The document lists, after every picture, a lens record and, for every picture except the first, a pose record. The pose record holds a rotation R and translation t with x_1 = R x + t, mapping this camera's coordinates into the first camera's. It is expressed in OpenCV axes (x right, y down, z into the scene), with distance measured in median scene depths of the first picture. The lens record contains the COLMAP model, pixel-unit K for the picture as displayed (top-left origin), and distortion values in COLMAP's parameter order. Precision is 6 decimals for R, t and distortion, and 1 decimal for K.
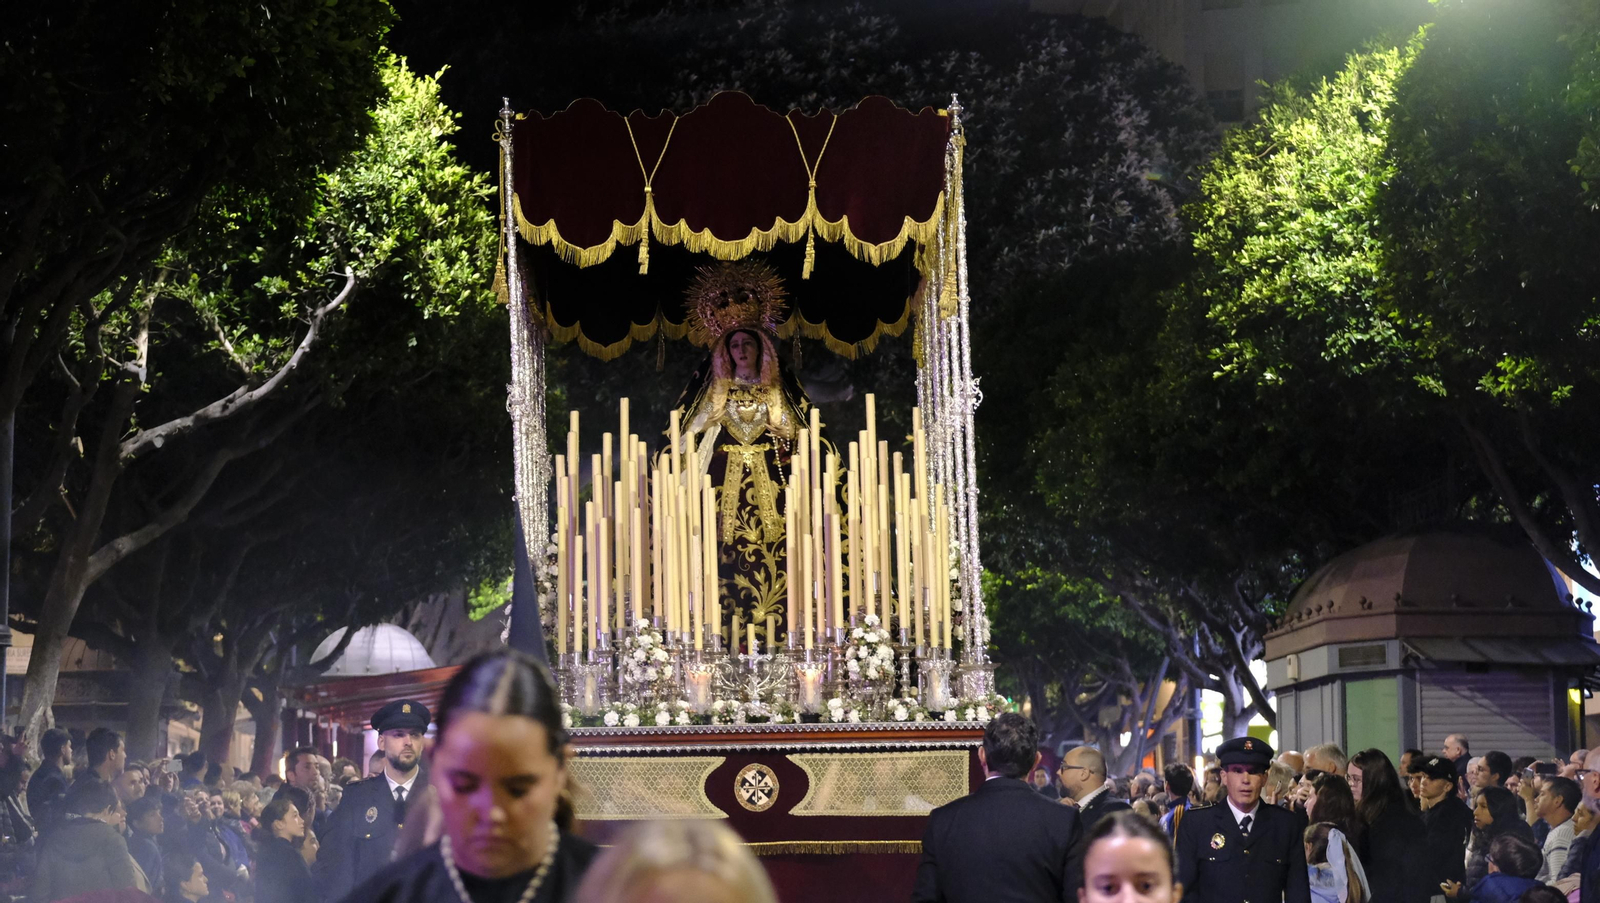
lens RADIAL K [[3748.0, 0, 873.0], [0, 3748.0, 454.0], [0, 0, 1]] dist [-0.261539, 4.611929]
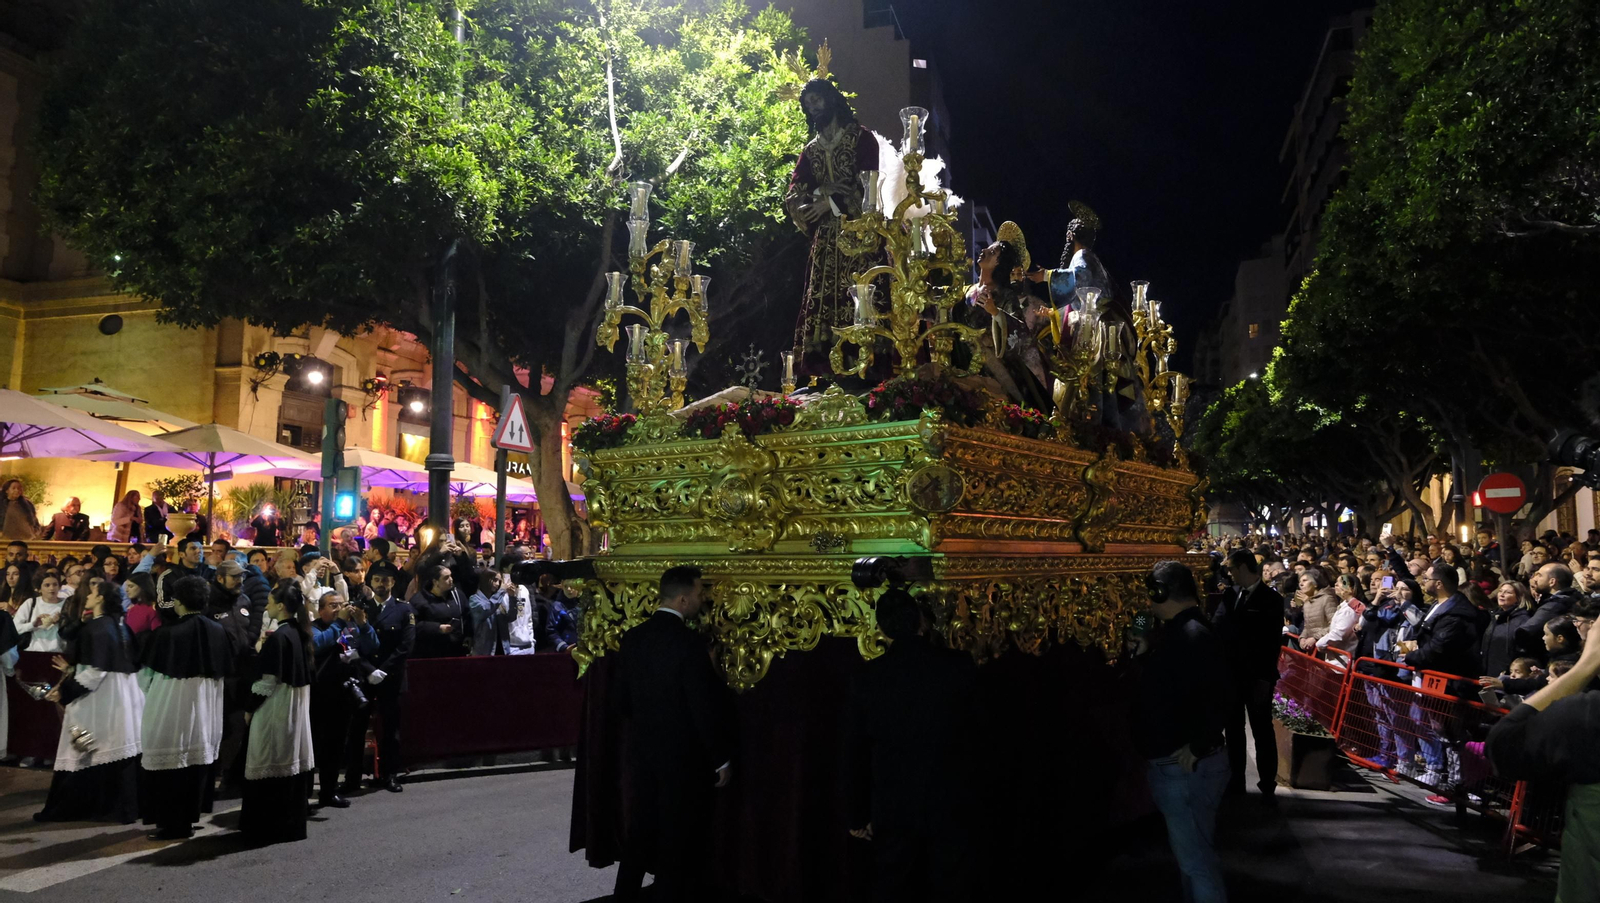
lens RADIAL K [[1086.7, 0, 788.2], [0, 1086.7, 452.4], [0, 0, 1]] dist [-0.028579, 0.015918]
pose [[0.928766, -0.028622, -0.369559, 0.152712], [0.035625, 0.999292, 0.012137, -0.139899], [0.368950, -0.024438, 0.929128, -1.314968]]
